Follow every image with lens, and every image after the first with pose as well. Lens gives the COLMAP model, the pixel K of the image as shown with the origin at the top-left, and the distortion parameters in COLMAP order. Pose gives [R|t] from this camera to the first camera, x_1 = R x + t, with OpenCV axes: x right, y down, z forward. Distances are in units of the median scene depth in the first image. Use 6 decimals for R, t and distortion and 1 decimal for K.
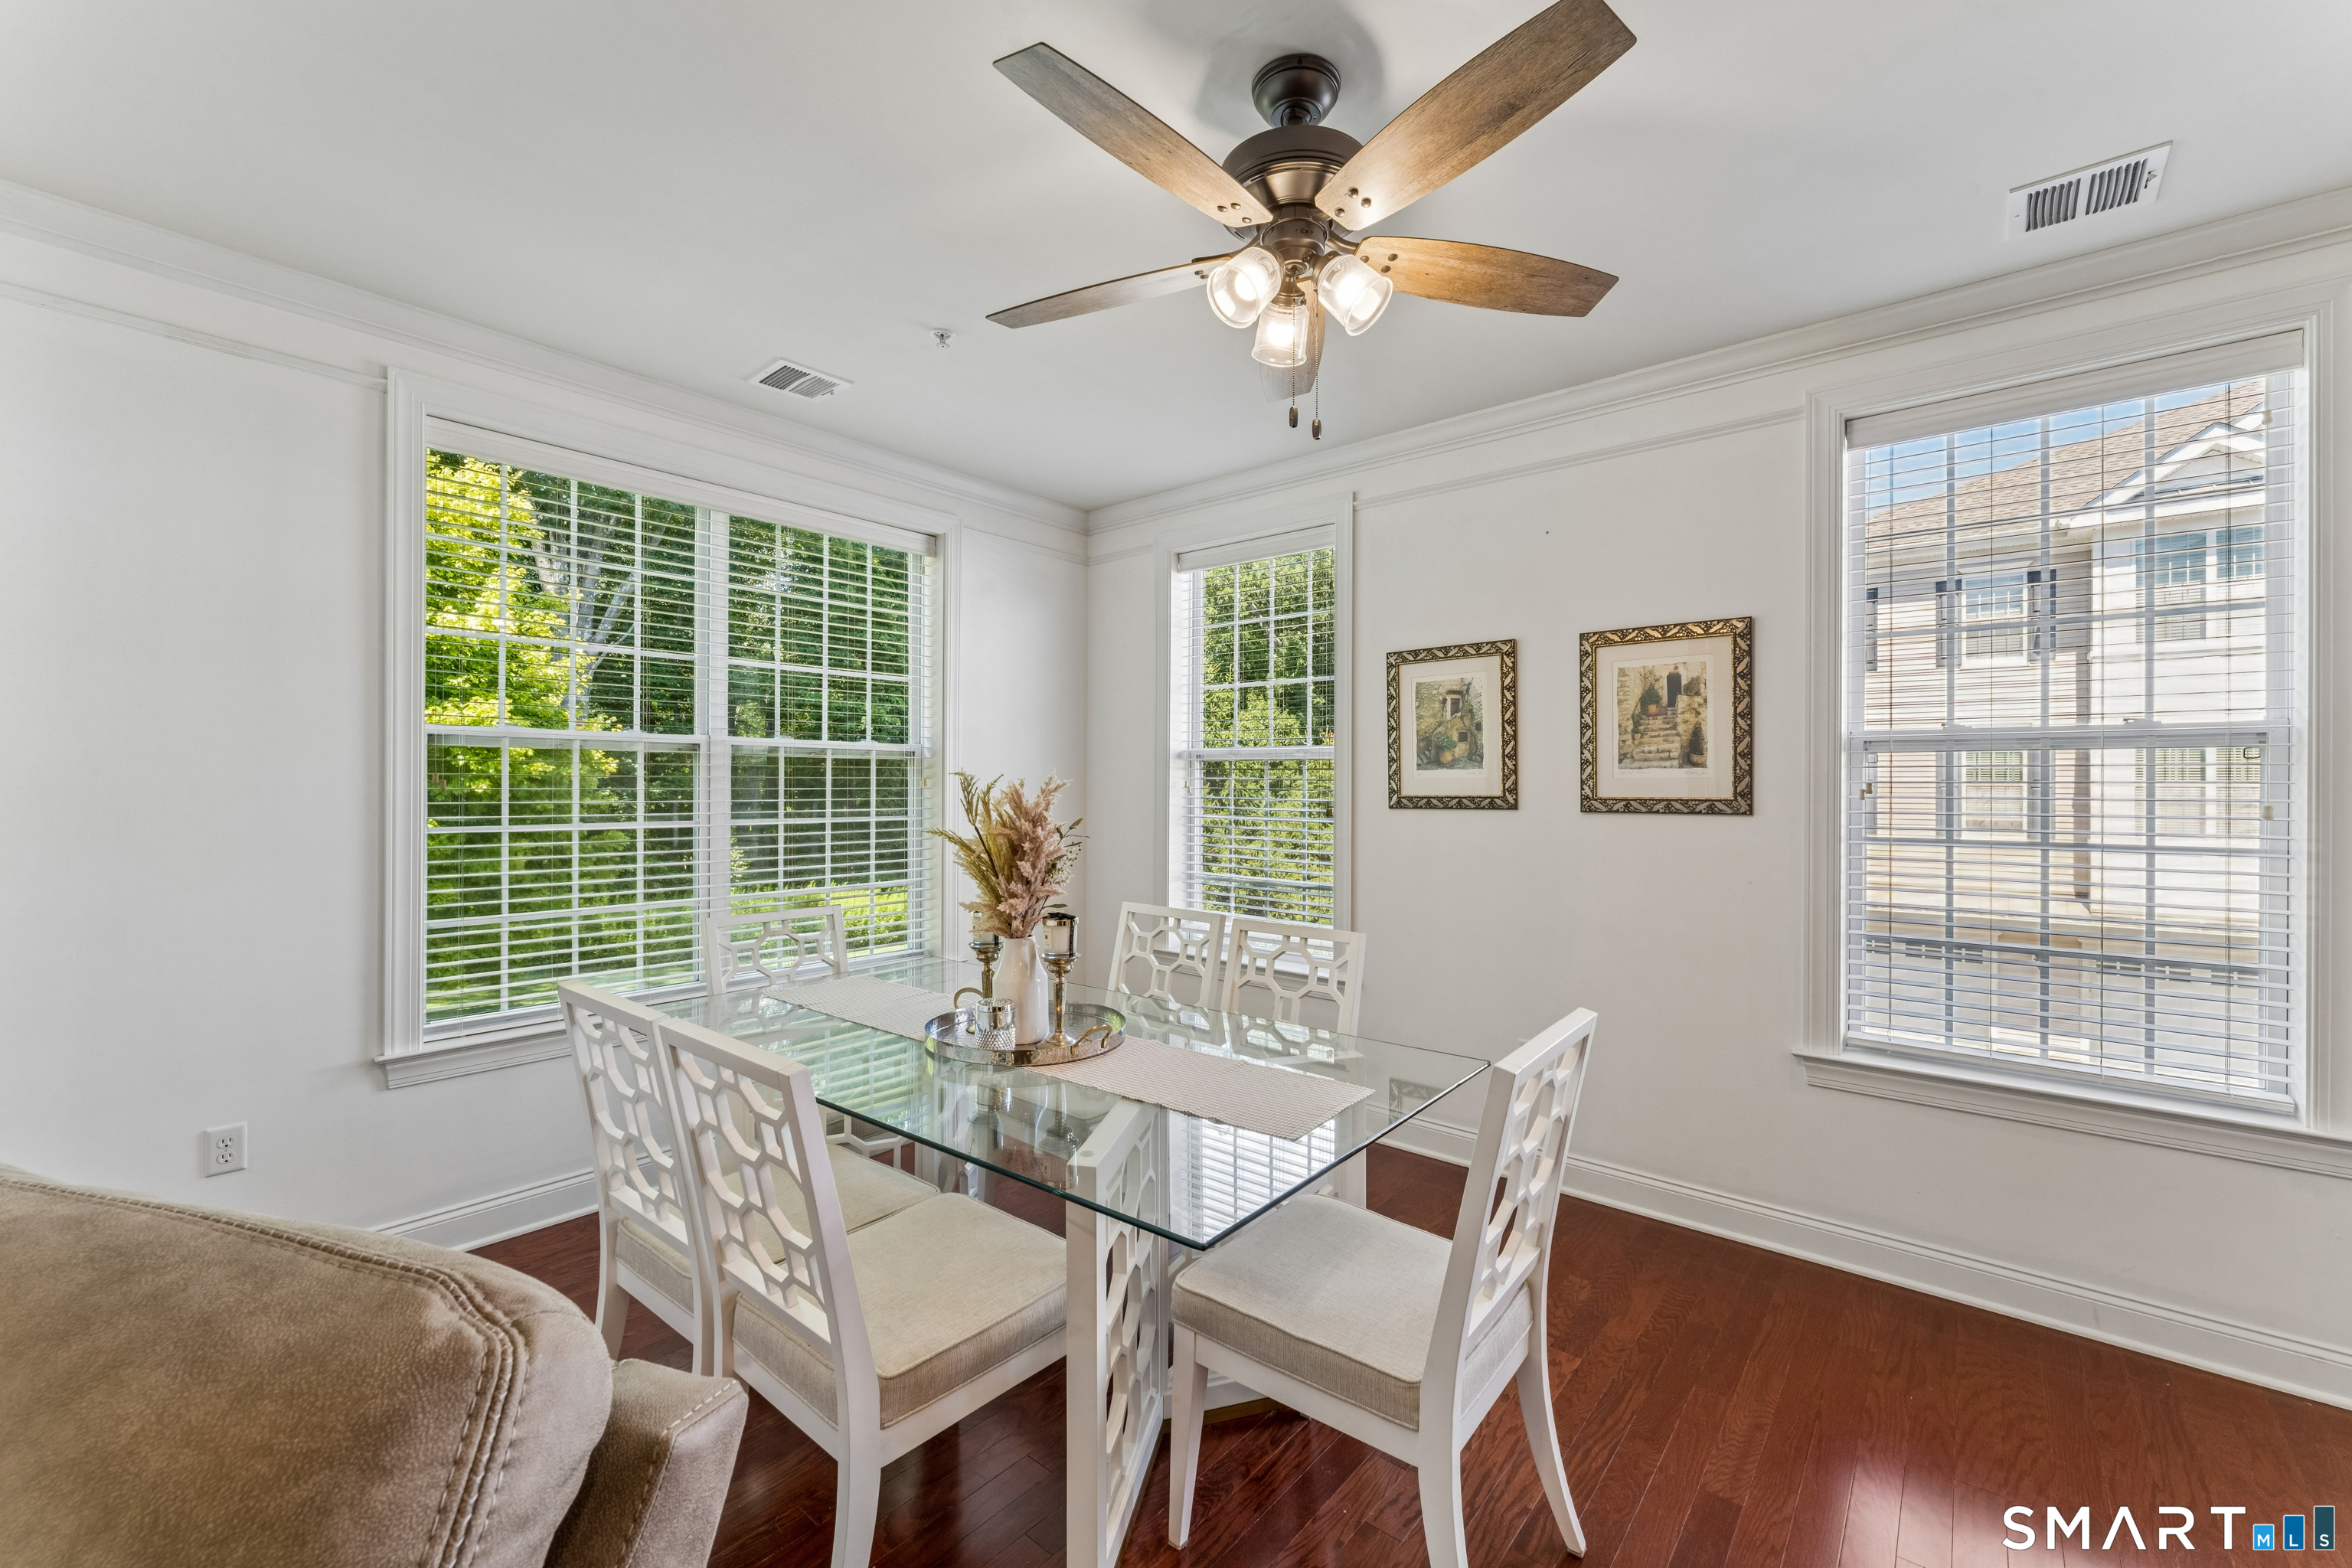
lens RADIAL K [[951.1, 0, 1185.2], [0, 951.1, 777.5], [0, 0, 1]] dist [-0.002642, -0.000415]
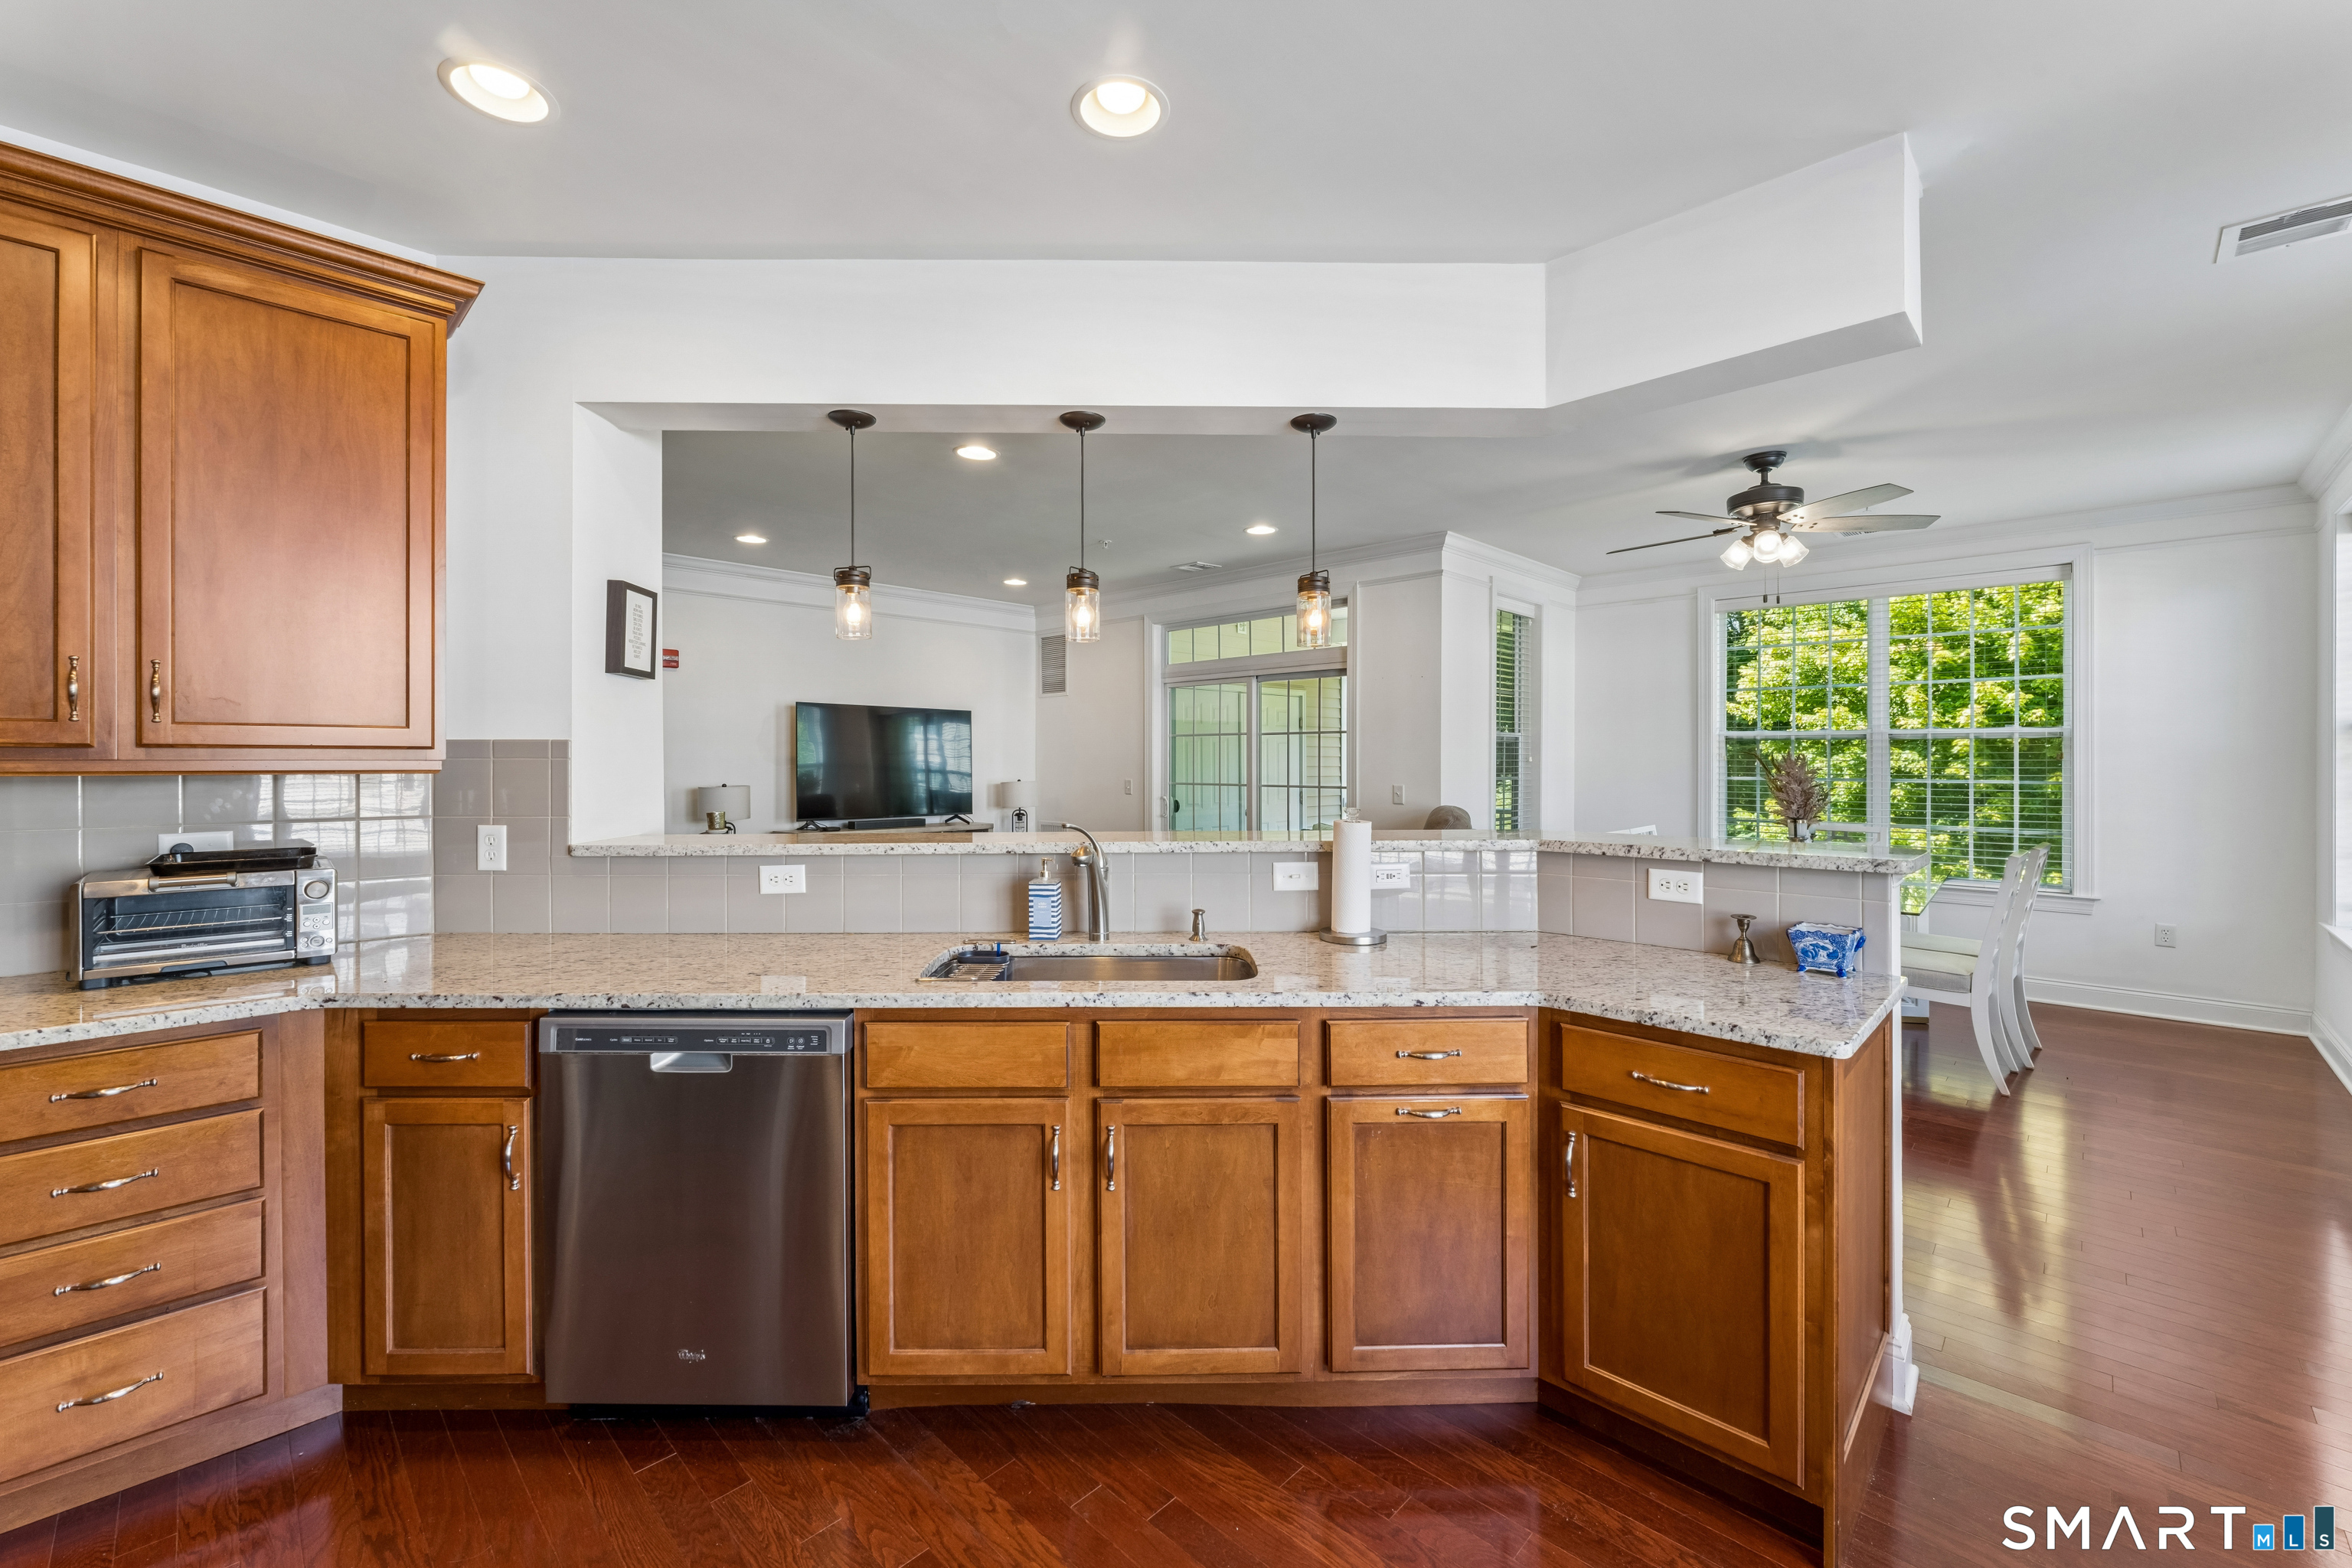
lens RADIAL K [[951.1, 0, 1178.7], [0, 951.1, 773.0], [0, 0, 1]] dist [-0.002642, -0.000415]
pose [[-0.062383, 0.012365, -0.997976, 1.221635], [0.007963, 0.999898, 0.011892, 0.004400], [0.998021, -0.007205, -0.062475, -0.135360]]
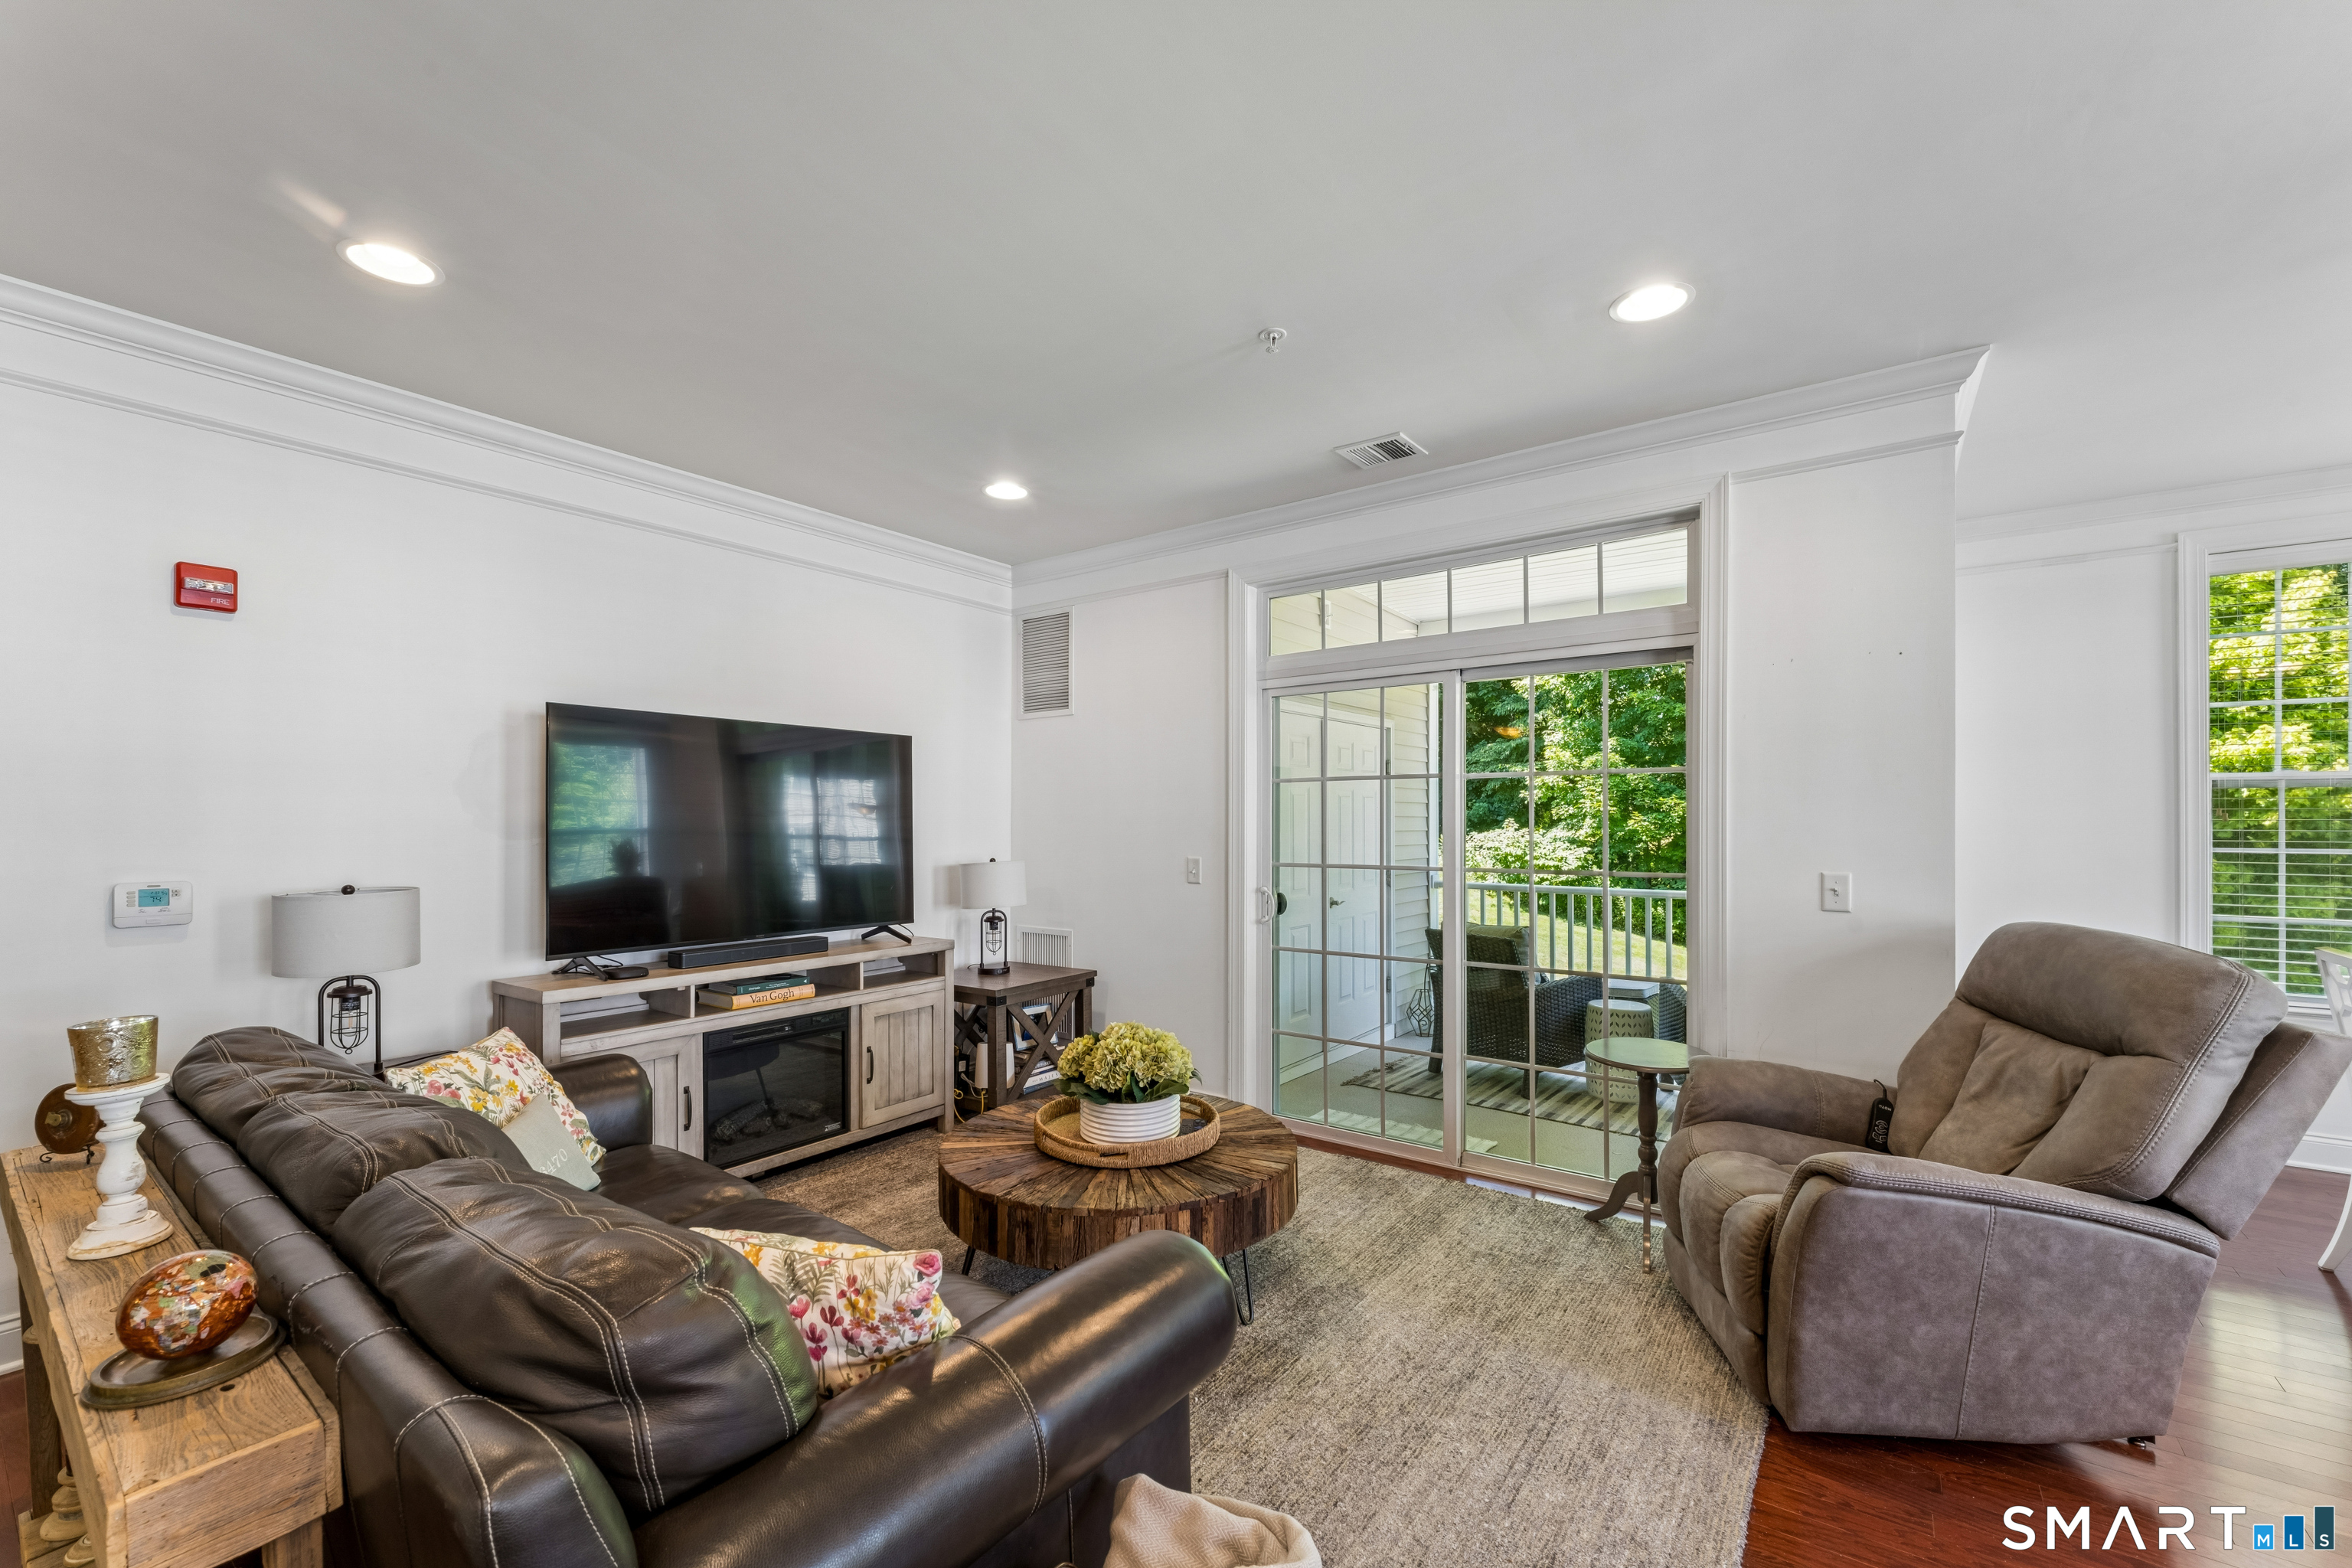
lens RADIAL K [[951.1, 0, 1190.1], [0, 951.1, 821.8], [0, 0, 1]] dist [-0.002642, -0.000415]
pose [[0.077917, -0.000027, -0.996960, 0.363597], [0.012278, 0.999924, 0.000932, -0.003341], [0.996884, -0.012313, 0.077912, -0.465727]]
